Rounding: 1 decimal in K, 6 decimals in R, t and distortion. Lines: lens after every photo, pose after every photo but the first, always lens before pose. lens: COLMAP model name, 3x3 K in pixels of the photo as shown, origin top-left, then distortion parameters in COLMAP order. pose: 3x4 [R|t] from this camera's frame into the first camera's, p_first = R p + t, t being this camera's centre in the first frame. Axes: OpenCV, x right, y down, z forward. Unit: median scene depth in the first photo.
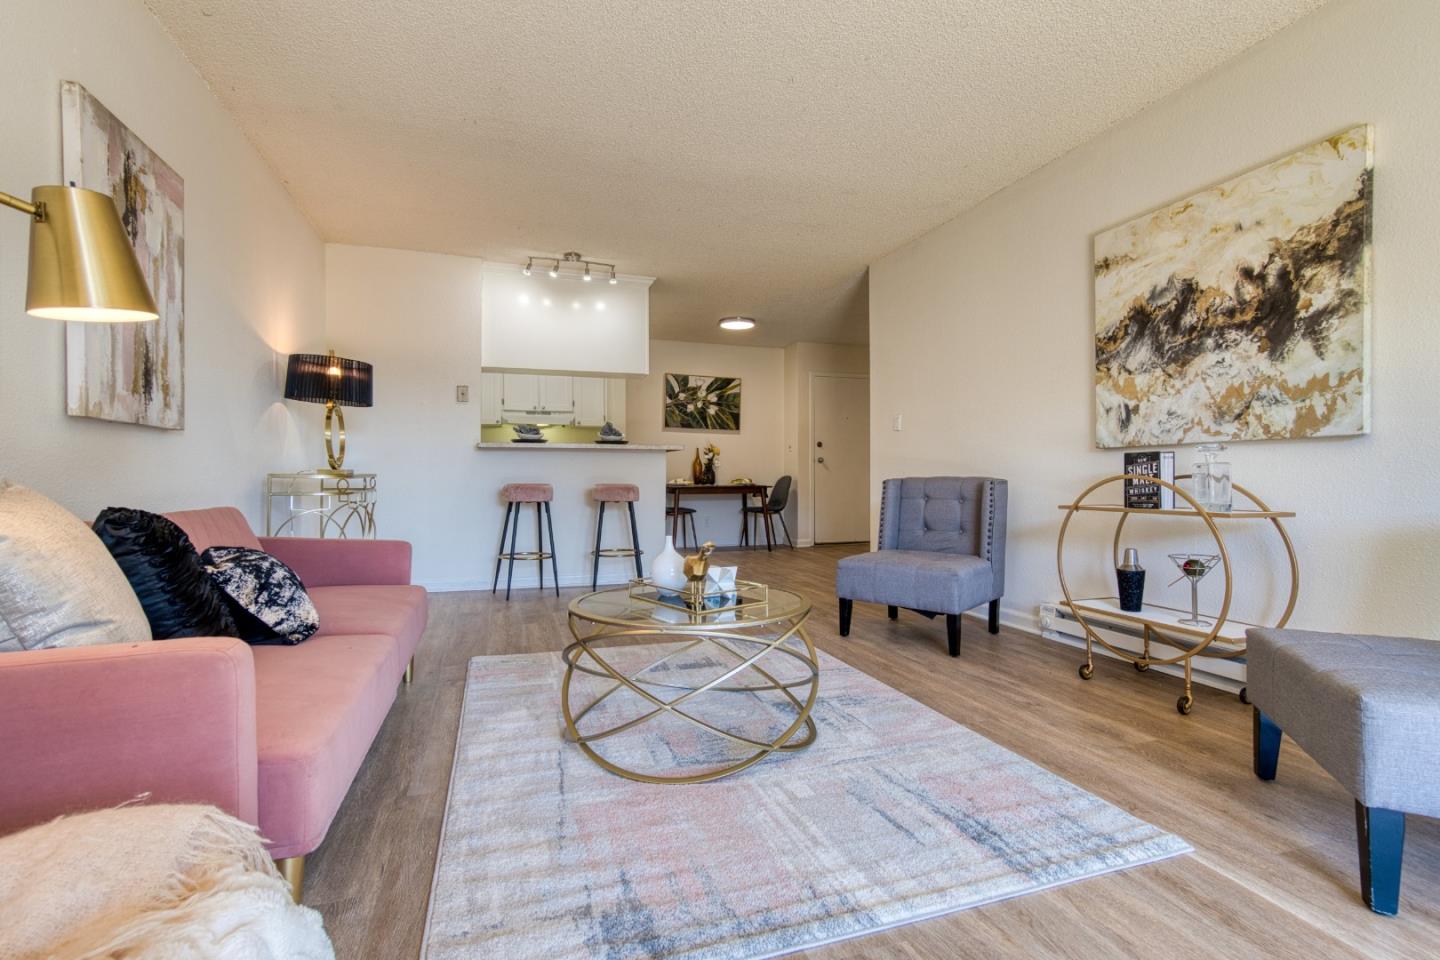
lens RADIAL K [[648.1, 0, 709.1], [0, 648.1, 488.2], [0, 0, 1]] dist [-0.013396, 0.011999]
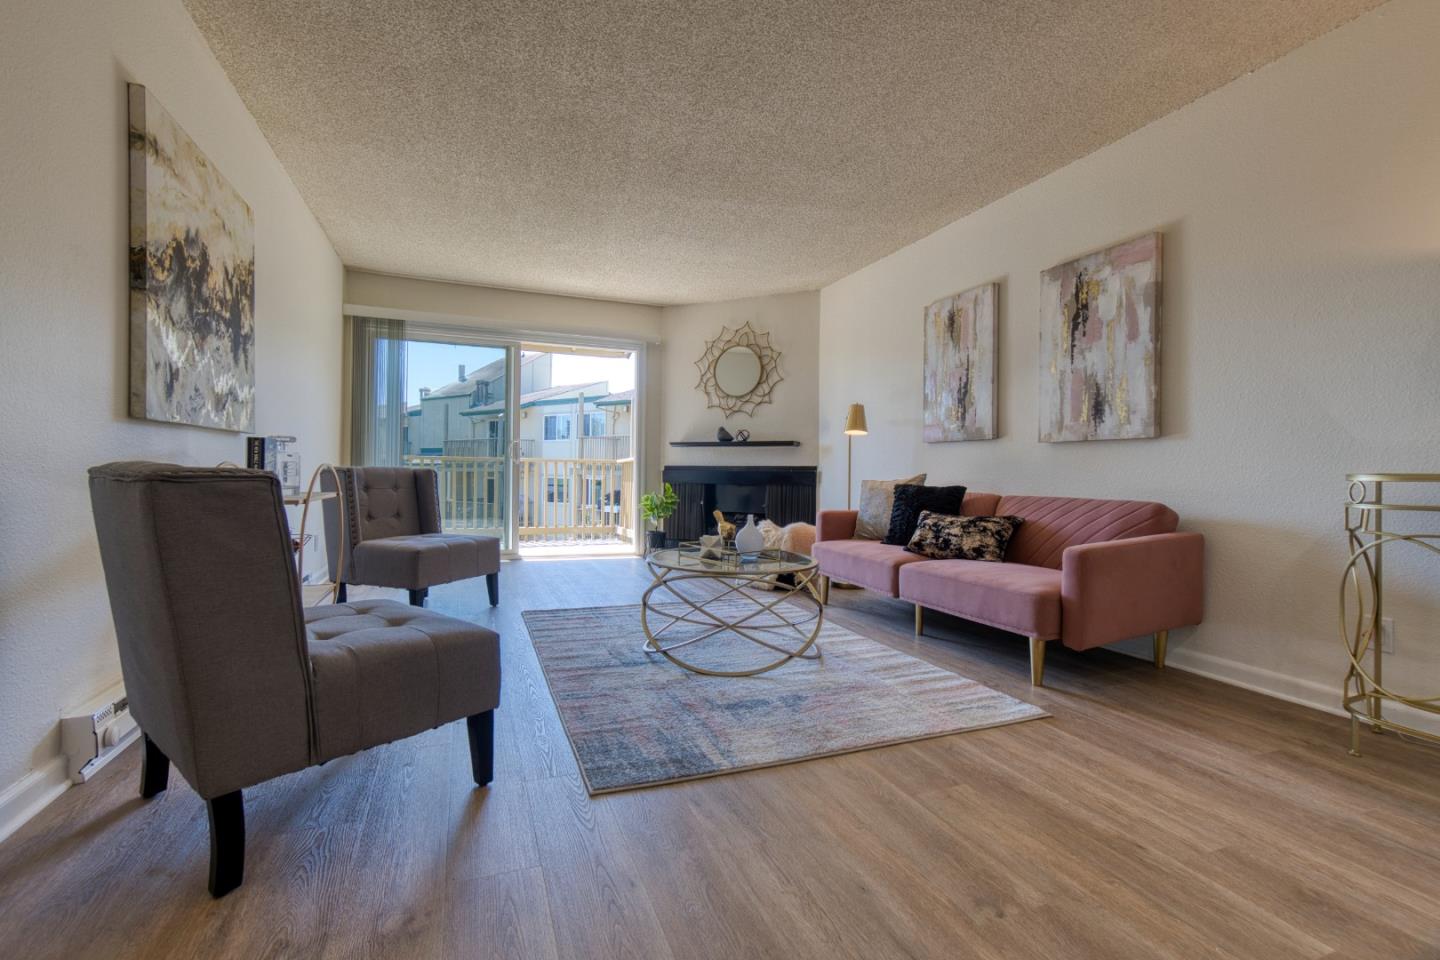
lens RADIAL K [[632.5, 0, 714.3], [0, 632.5, 478.7], [0, 0, 1]] dist [-0.012711, 0.012571]
pose [[-0.997473, -0.010994, -0.070195, 0.091353], [-0.013112, 0.999470, 0.029785, -0.033554], [0.069830, 0.030630, -0.997089, 2.002520]]
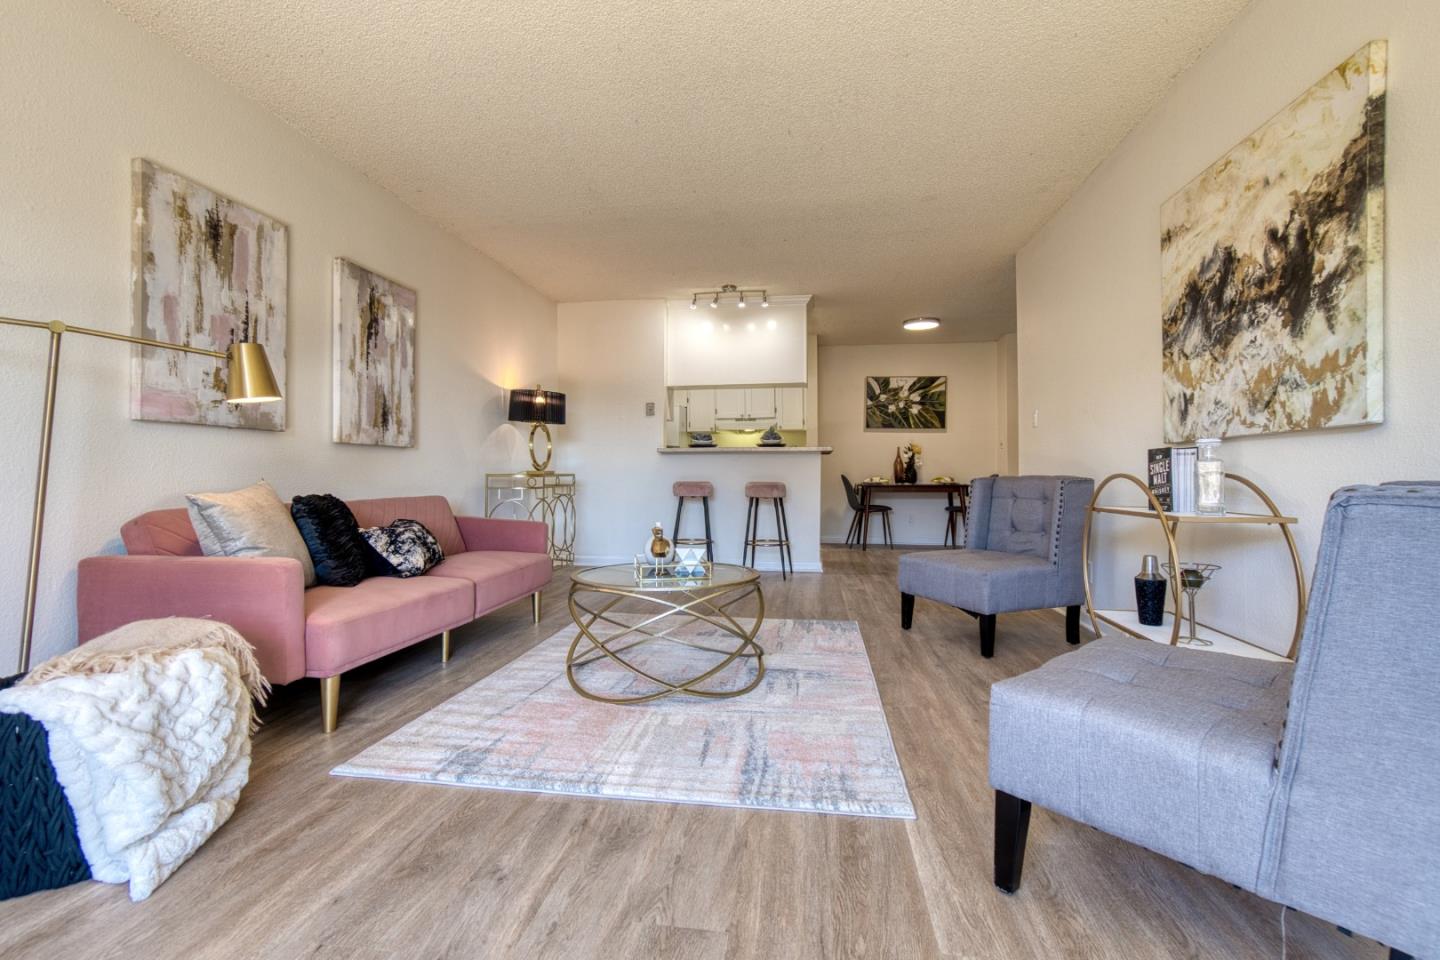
lens RADIAL K [[632.5, 0, 714.3], [0, 632.5, 478.7], [0, 0, 1]] dist [-0.012711, 0.012571]
pose [[0.894208, 0.001051, -0.447650, 0.520704], [-0.006482, 0.999923, -0.010602, -0.000030], [0.447604, 0.012382, 0.894146, -0.061828]]
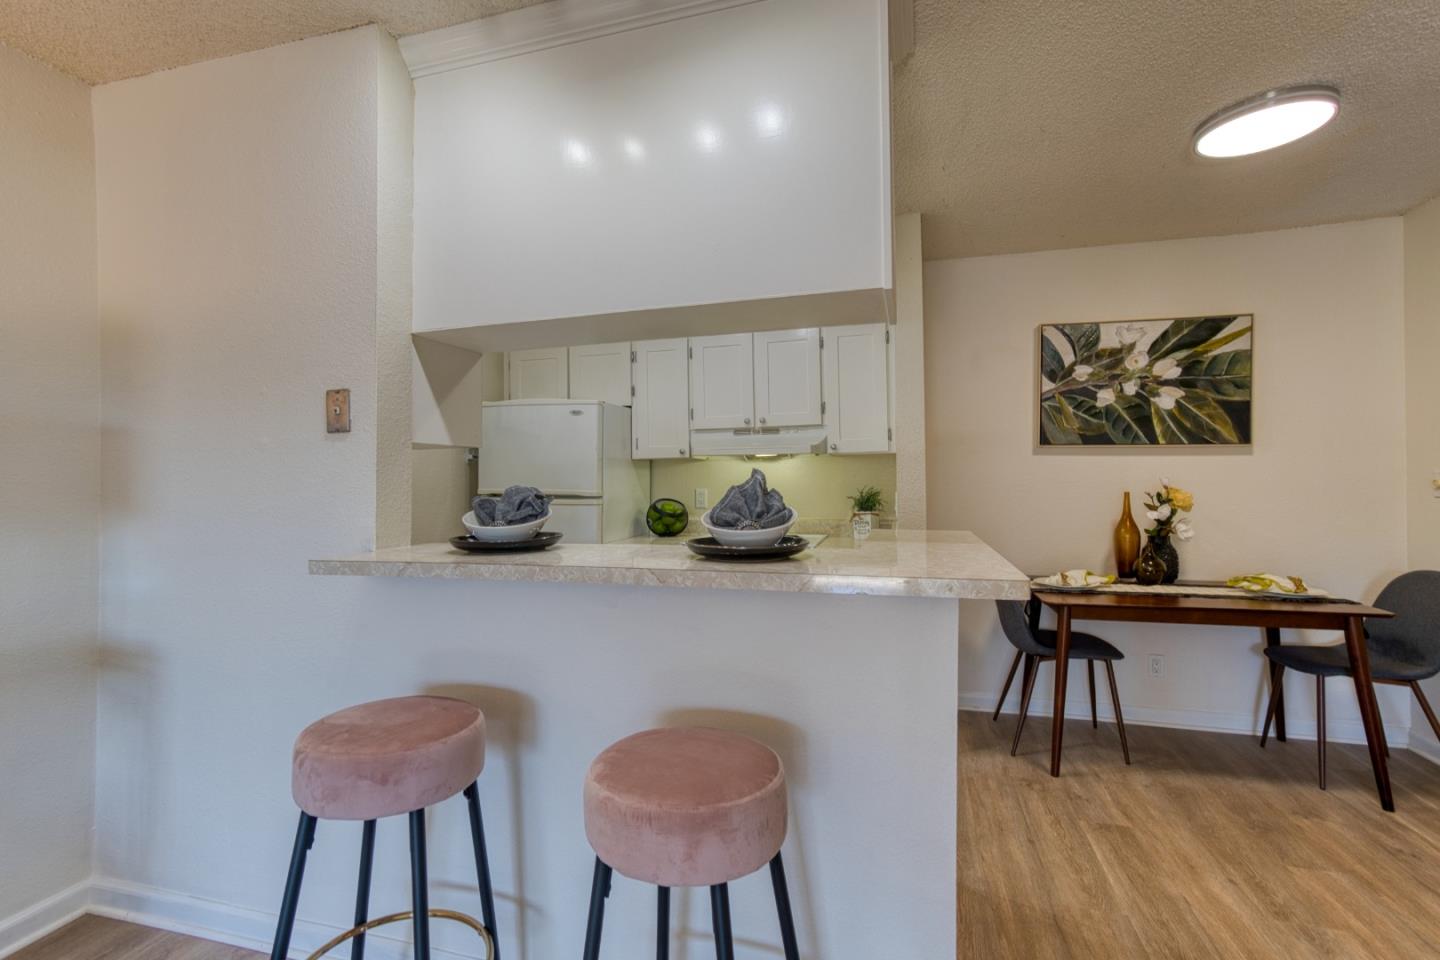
lens RADIAL K [[650.3, 0, 724.8], [0, 650.3, 475.8], [0, 0, 1]] dist [0.001173, 0.000403]
pose [[0.835966, -0.011060, -0.548669, -0.012197], [0.000876, 0.999823, -0.018820, -0.200021], [0.548780, 0.015252, 0.835828, 1.561684]]
